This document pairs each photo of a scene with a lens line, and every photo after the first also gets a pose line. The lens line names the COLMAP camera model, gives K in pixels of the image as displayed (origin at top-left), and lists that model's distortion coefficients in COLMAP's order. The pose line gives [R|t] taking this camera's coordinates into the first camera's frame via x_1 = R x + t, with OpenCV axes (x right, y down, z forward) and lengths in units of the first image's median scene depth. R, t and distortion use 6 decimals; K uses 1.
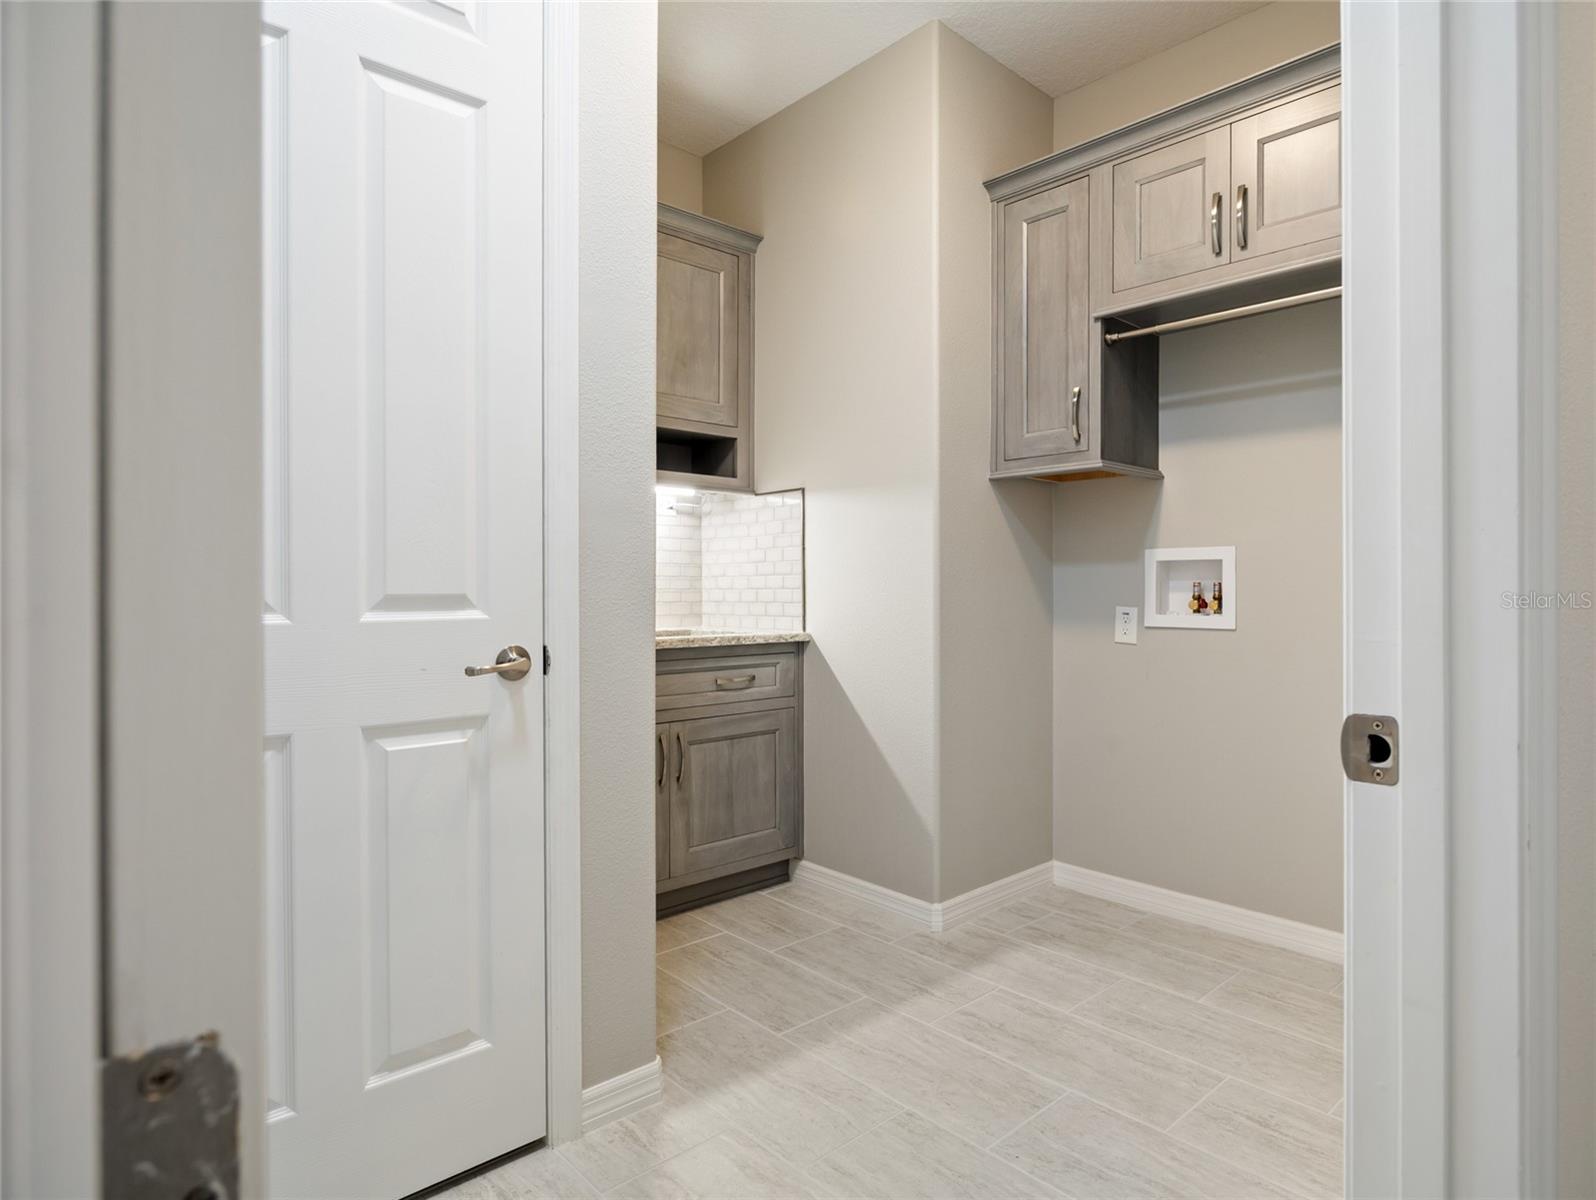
lens RADIAL K [[896.7, 0, 799.8], [0, 896.7, 595.3], [0, 0, 1]] dist [-0.015933, 0.000356]
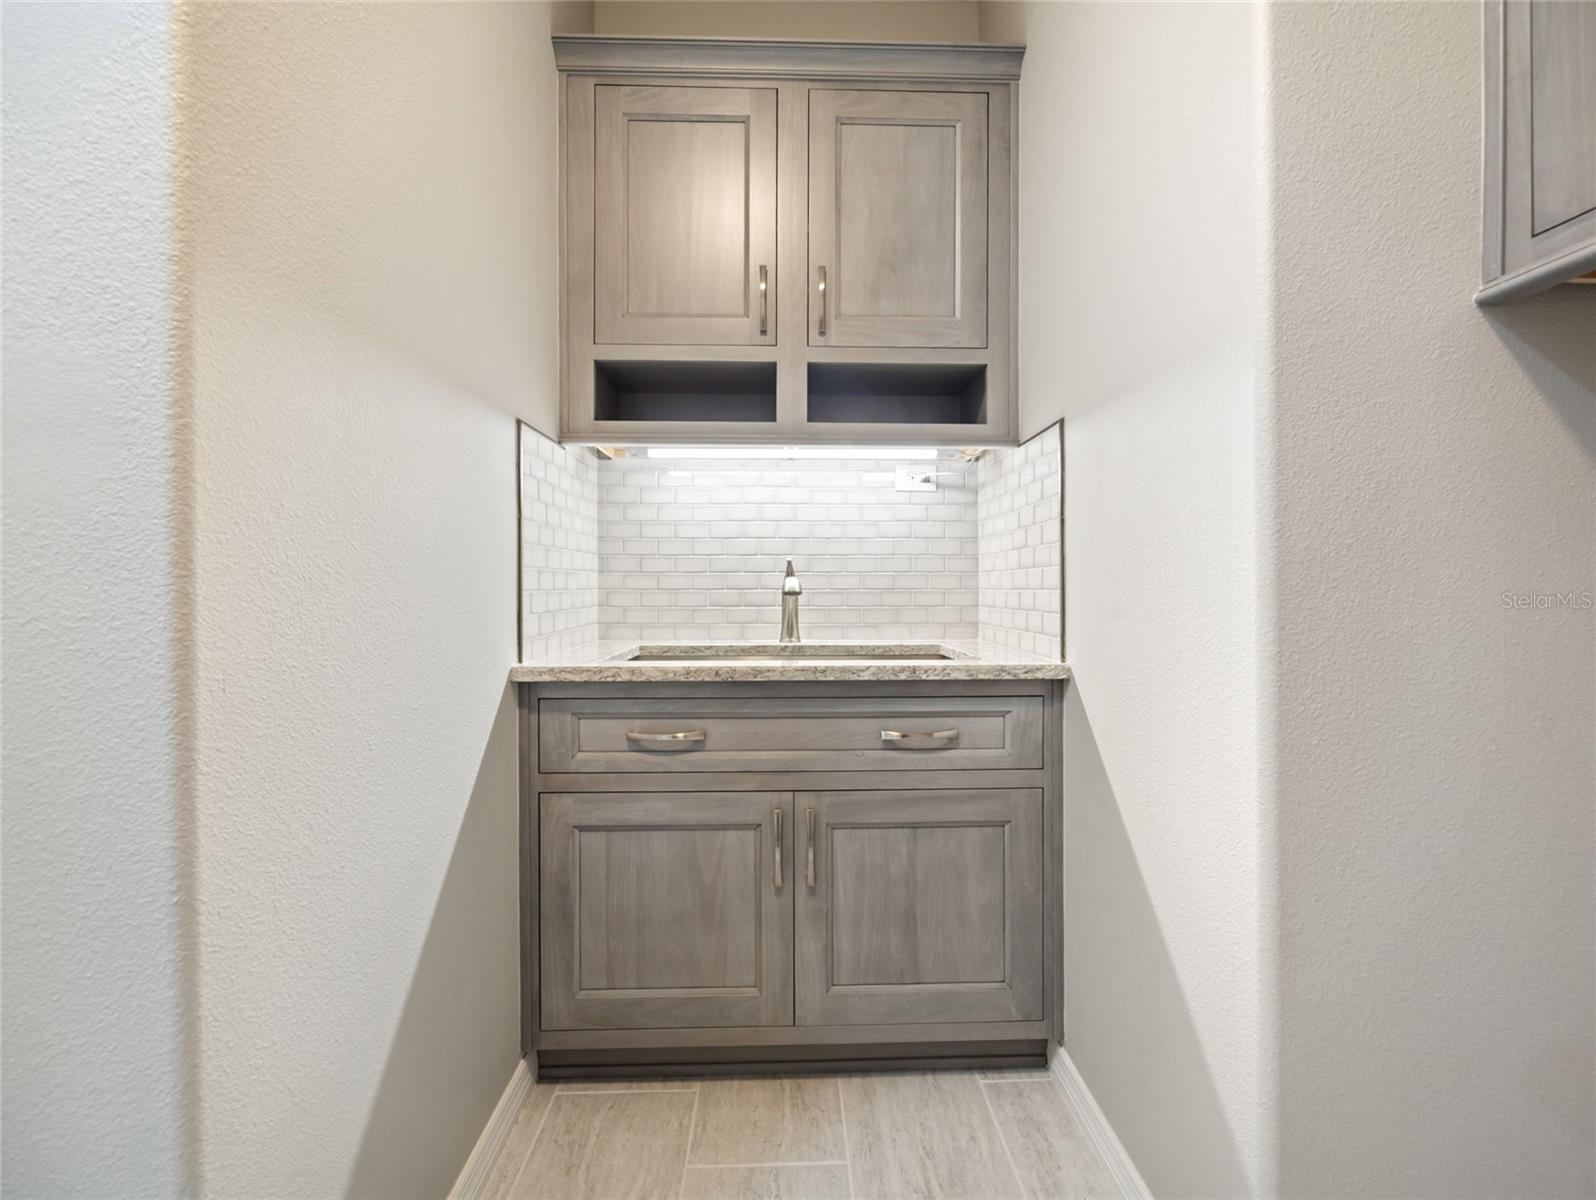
lens RADIAL K [[690.1, 0, 798.2], [0, 690.1, 588.8], [0, 0, 1]] dist [-0.006253, 0.001715]
pose [[0.761642, 0.001212, -0.647997, 0.179710], [-0.002937, 0.999994, -0.001582, -0.006832], [0.647992, 0.003108, 0.761641, 0.589016]]
